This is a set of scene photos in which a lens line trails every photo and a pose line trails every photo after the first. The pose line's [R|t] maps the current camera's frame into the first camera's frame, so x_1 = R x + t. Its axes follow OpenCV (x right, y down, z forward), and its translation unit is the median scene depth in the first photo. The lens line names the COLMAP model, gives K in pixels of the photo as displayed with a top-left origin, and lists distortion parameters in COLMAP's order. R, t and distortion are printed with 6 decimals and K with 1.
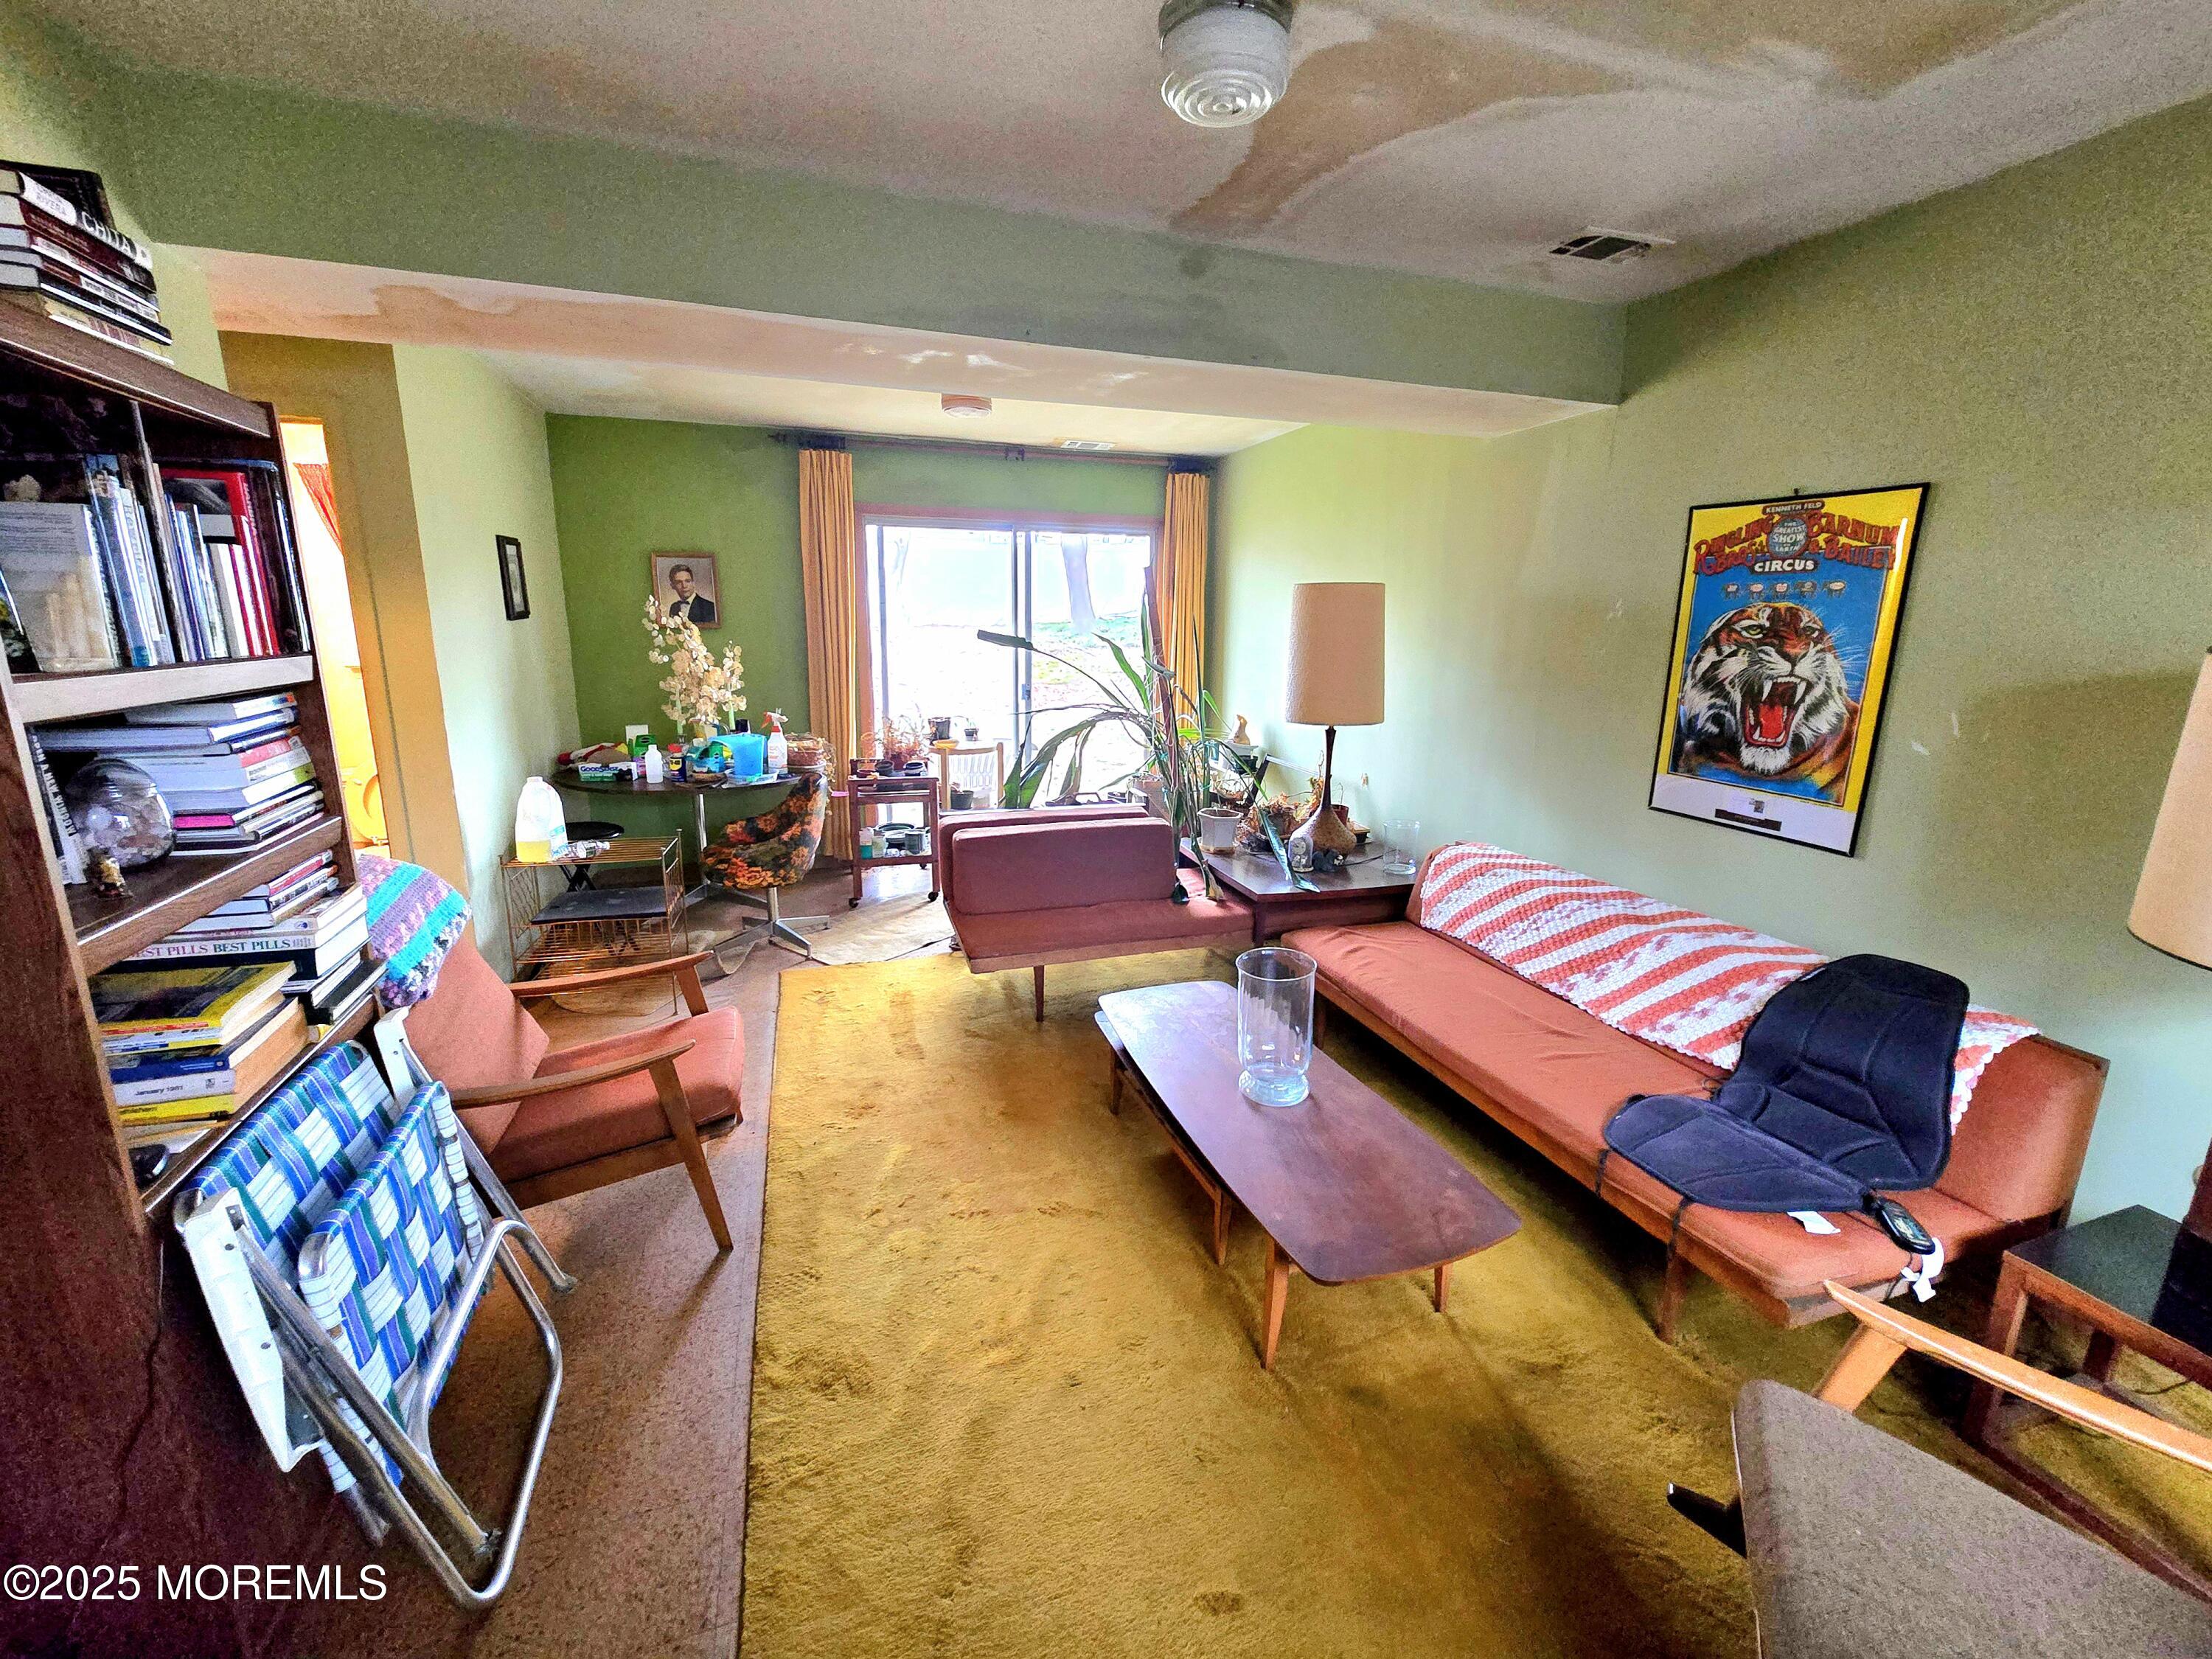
lens RADIAL K [[886.0, 0, 1106.0], [0, 886.0, 829.5], [0, 0, 1]] dist [-0.001504, -0.000091]
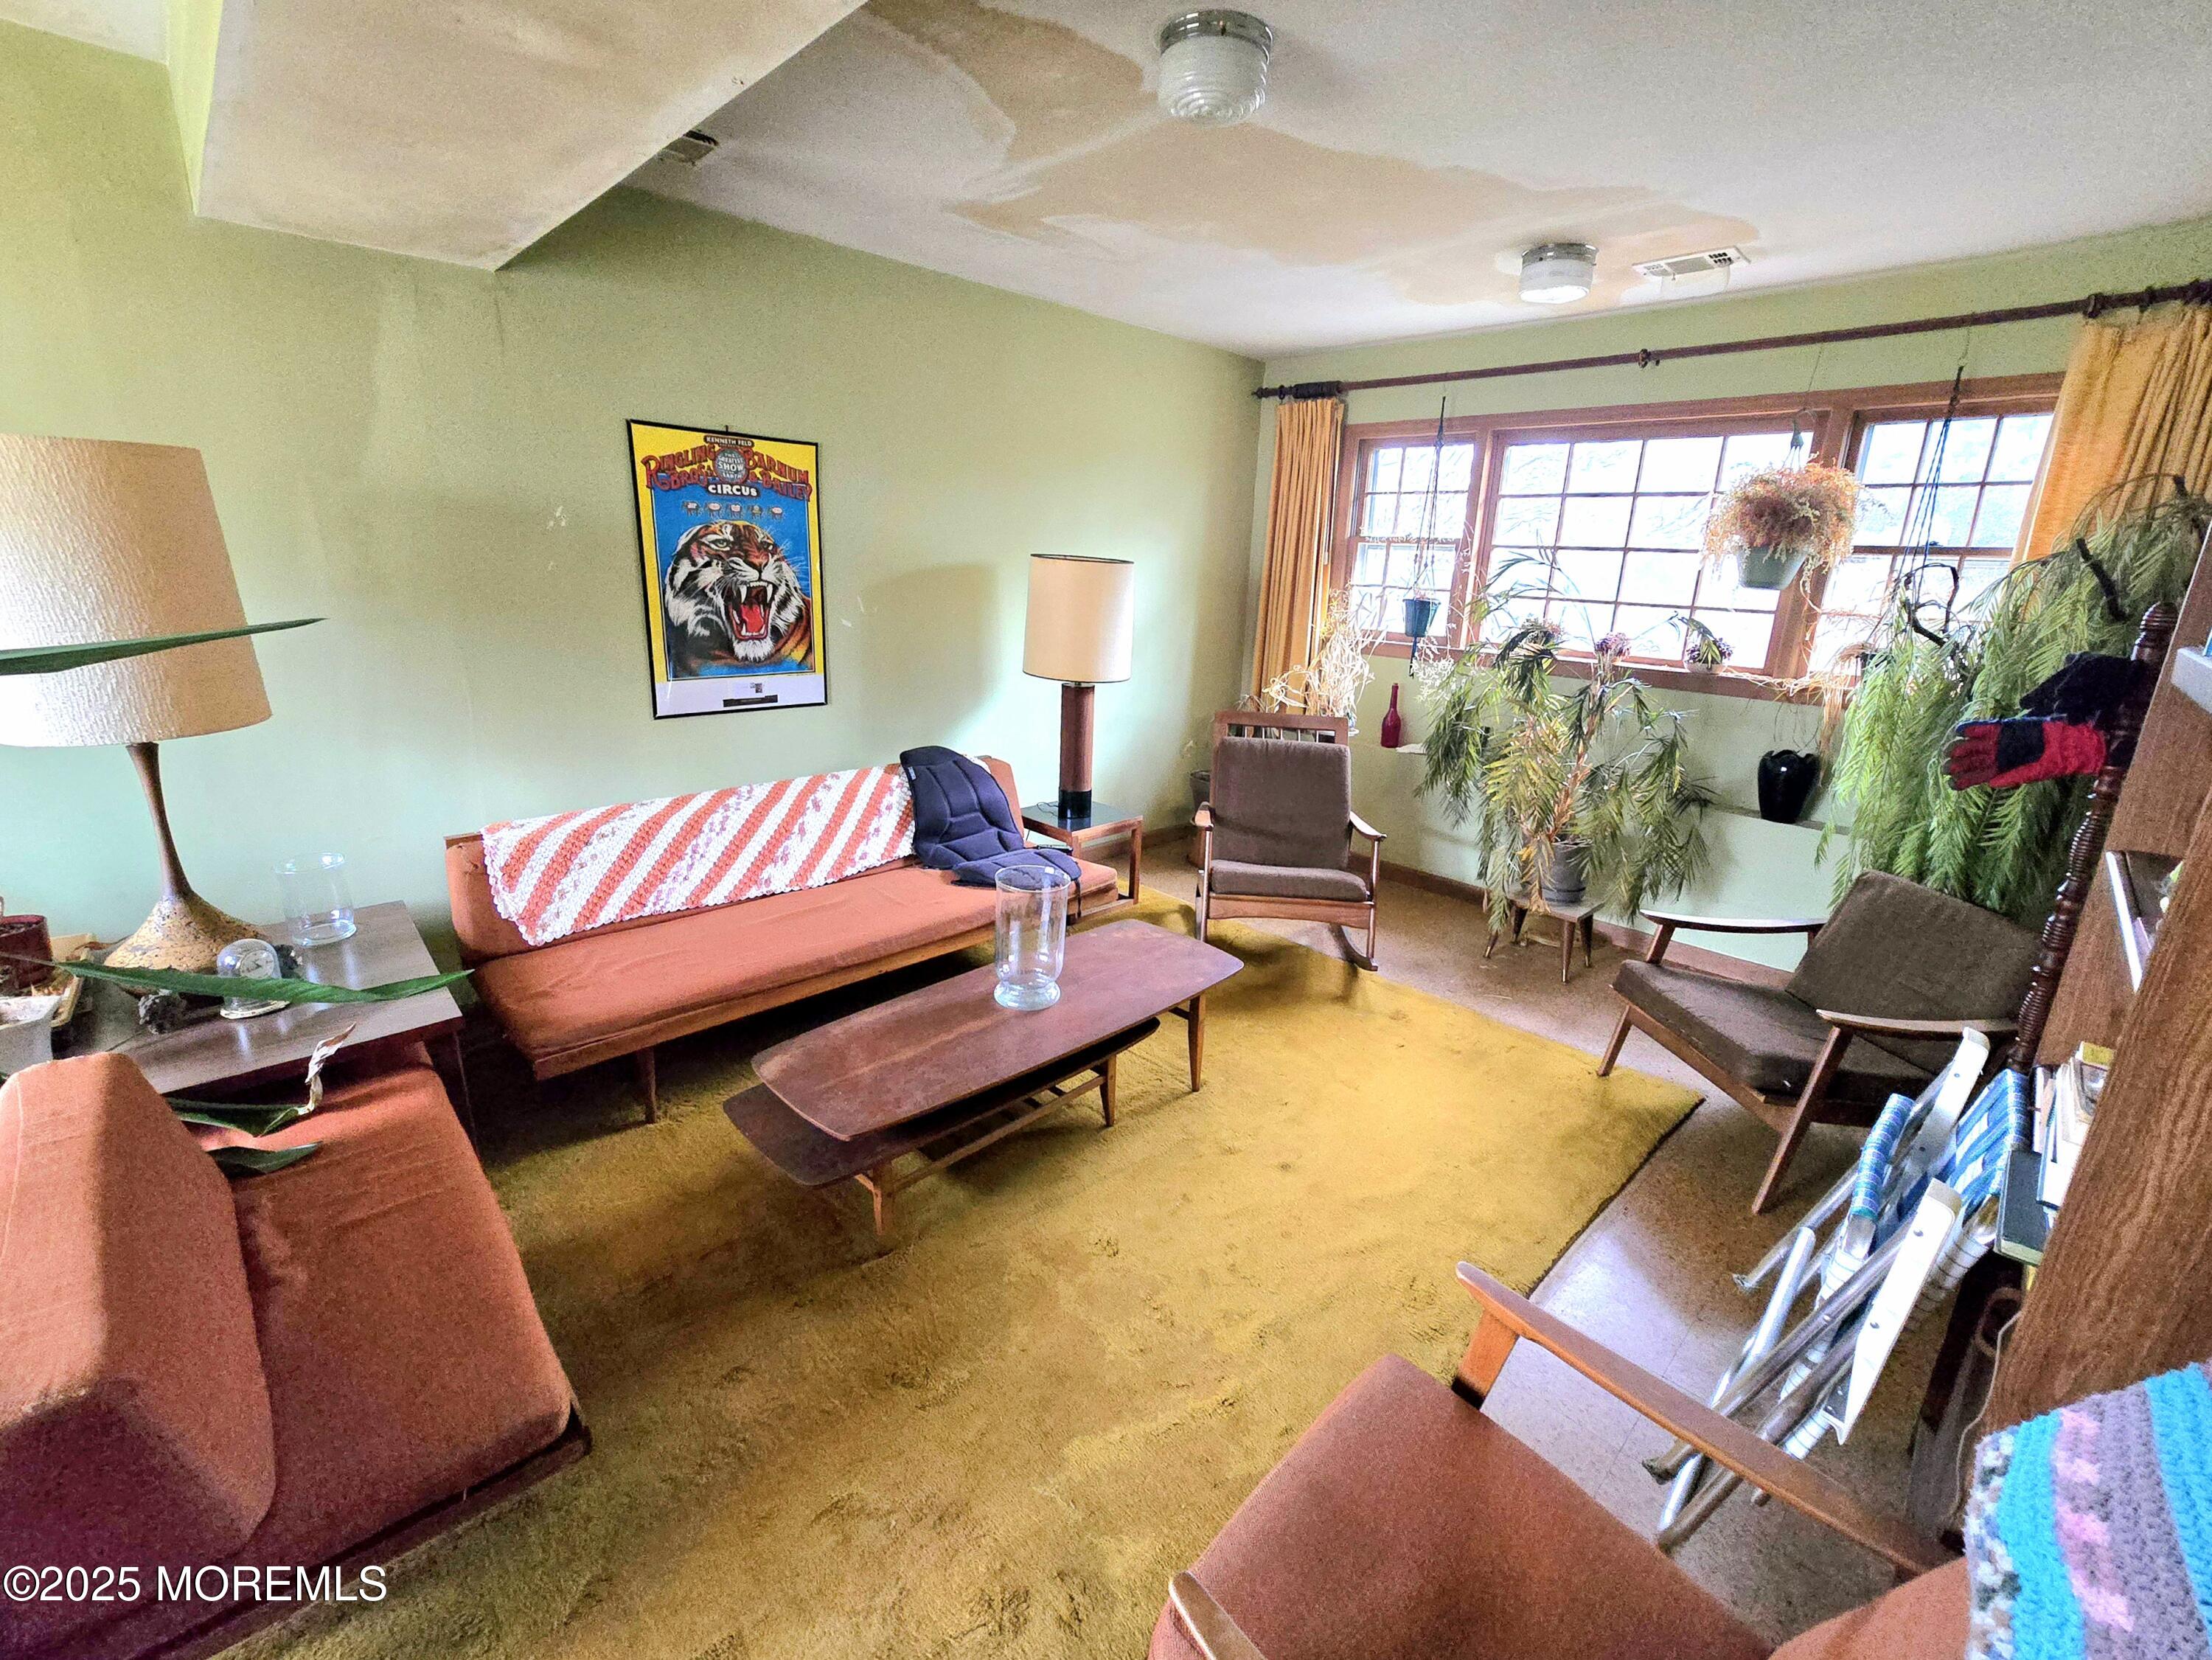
lens RADIAL K [[961.6, 0, 1106.0], [0, 961.6, 830.0], [0, 0, 1]] dist [0.001542, -0.000096]
pose [[-0.423724, -0.270692, 0.864398, -0.695941], [0.180143, 0.910055, 0.373295, -0.261864], [-0.887697, 0.313889, -0.336849, 1.087417]]
